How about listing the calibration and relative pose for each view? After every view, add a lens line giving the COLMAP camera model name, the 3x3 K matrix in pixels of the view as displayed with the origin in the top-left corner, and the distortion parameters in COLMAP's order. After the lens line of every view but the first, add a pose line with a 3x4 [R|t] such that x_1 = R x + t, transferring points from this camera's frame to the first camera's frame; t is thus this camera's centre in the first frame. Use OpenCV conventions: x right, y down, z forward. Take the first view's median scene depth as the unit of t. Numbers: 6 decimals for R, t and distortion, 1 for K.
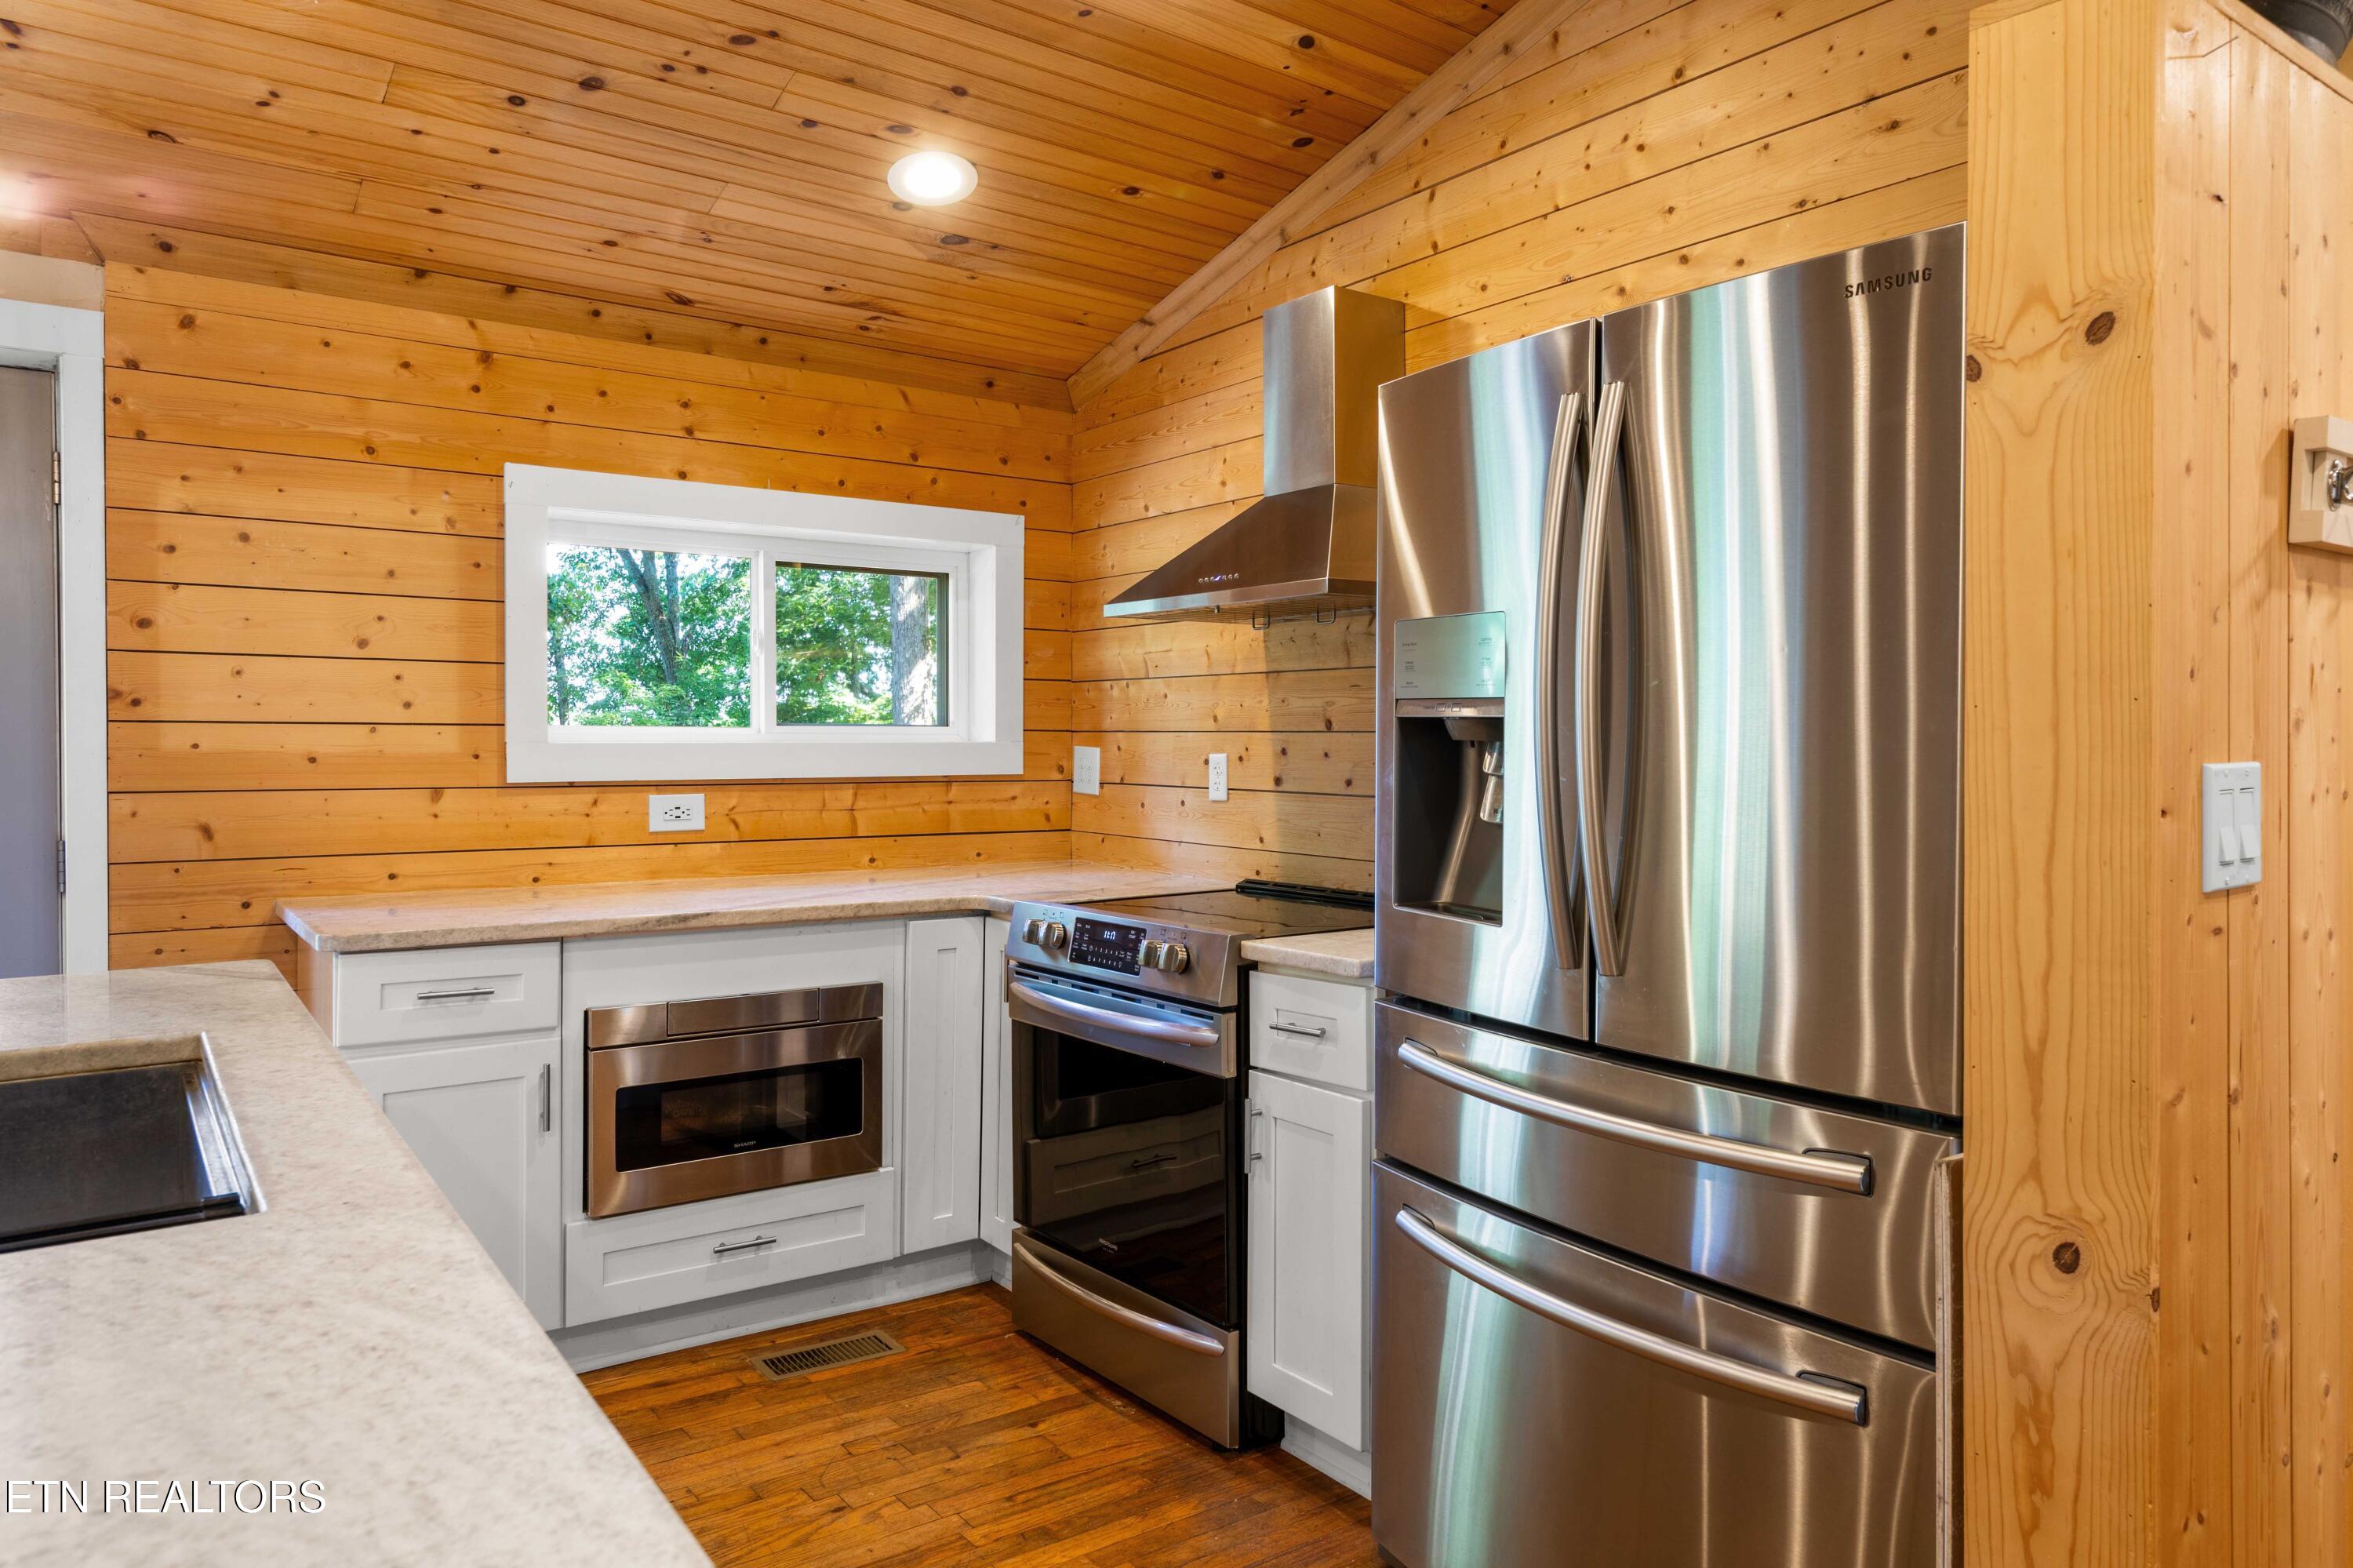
lens RADIAL K [[1504.5, 0, 1213.9], [0, 1504.5, 753.0], [0, 0, 1]] dist [0.001218, 0.001102]
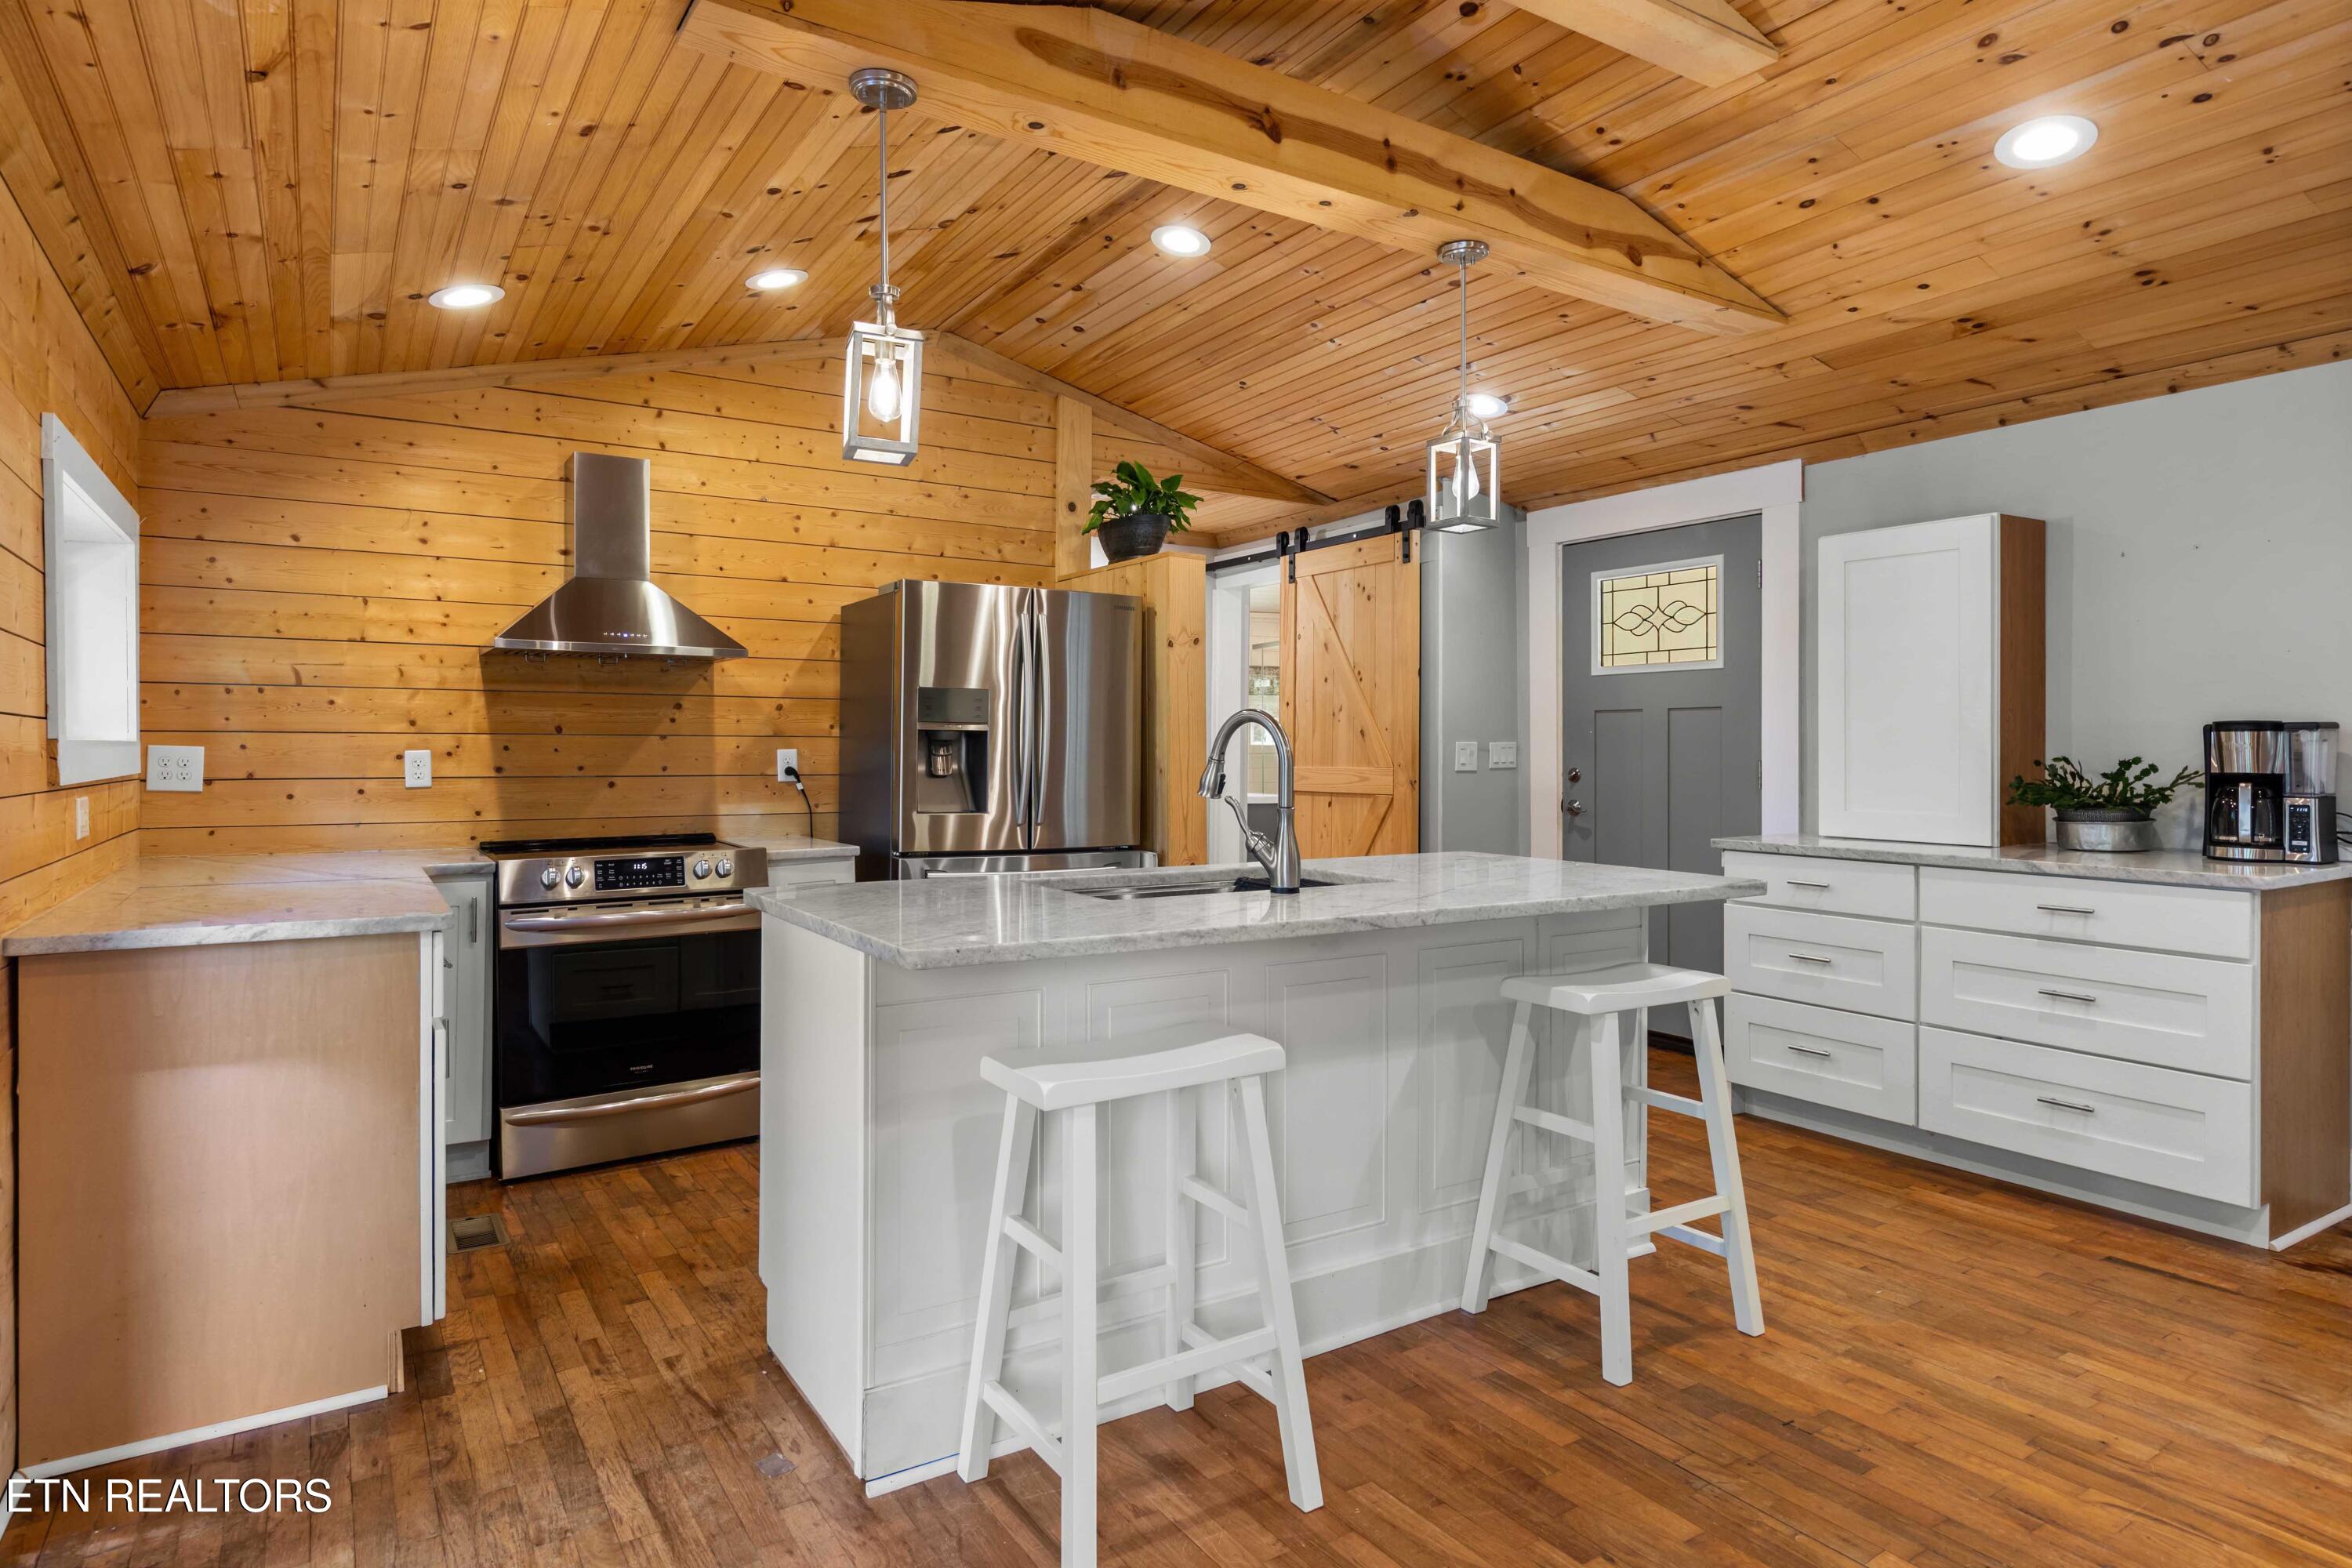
lens RADIAL K [[1305.4, 0, 1130.9], [0, 1305.4, 756.0], [0, 0, 1]] dist [0.010067, -0.002941]
pose [[0.097005, -0.008895, 0.995244, -1.272912], [0.008839, 0.999928, 0.008076, 0.001783], [-0.995245, 0.008014, 0.097077, 0.349373]]
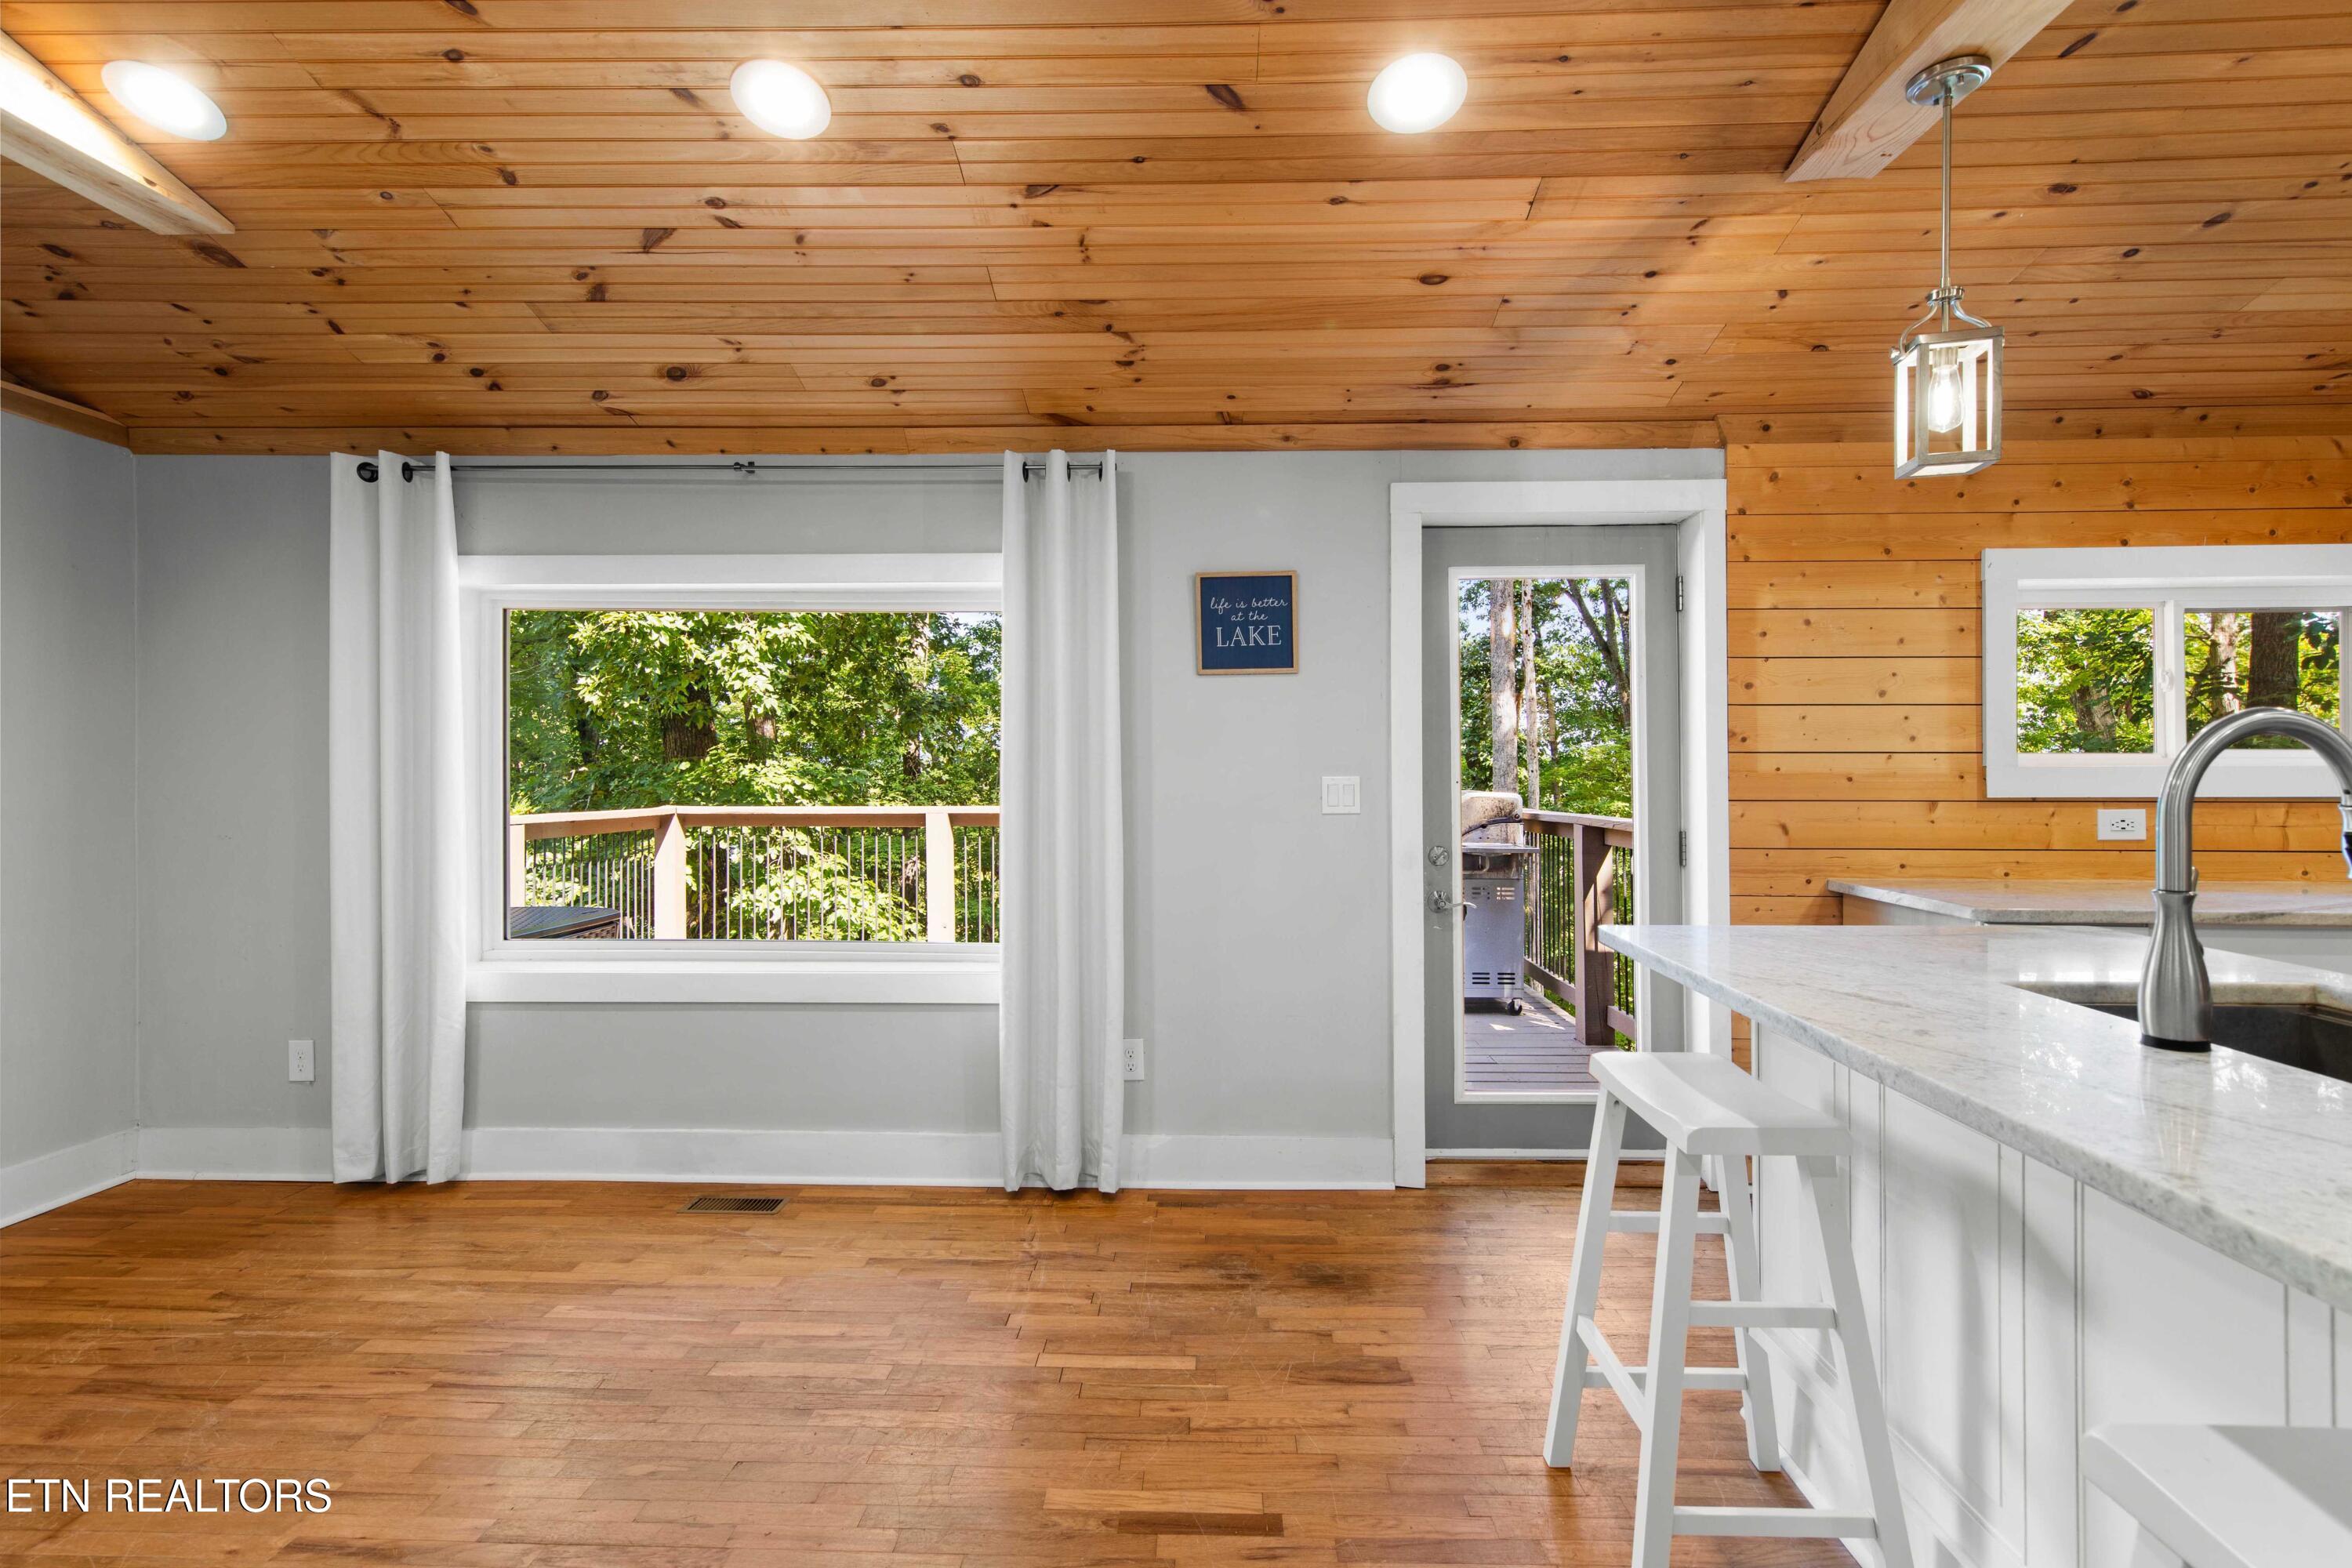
lens RADIAL K [[1136.0, 0, 1184.9], [0, 1136.0, 764.0], [0, 0, 1]] dist [0.011211, -0.000591]
pose [[0.774942, -0.004587, -0.632015, -0.423384], [-0.003273, 0.999931, -0.011270, 0.004849], [0.632023, 0.010803, 0.774874, -0.206667]]
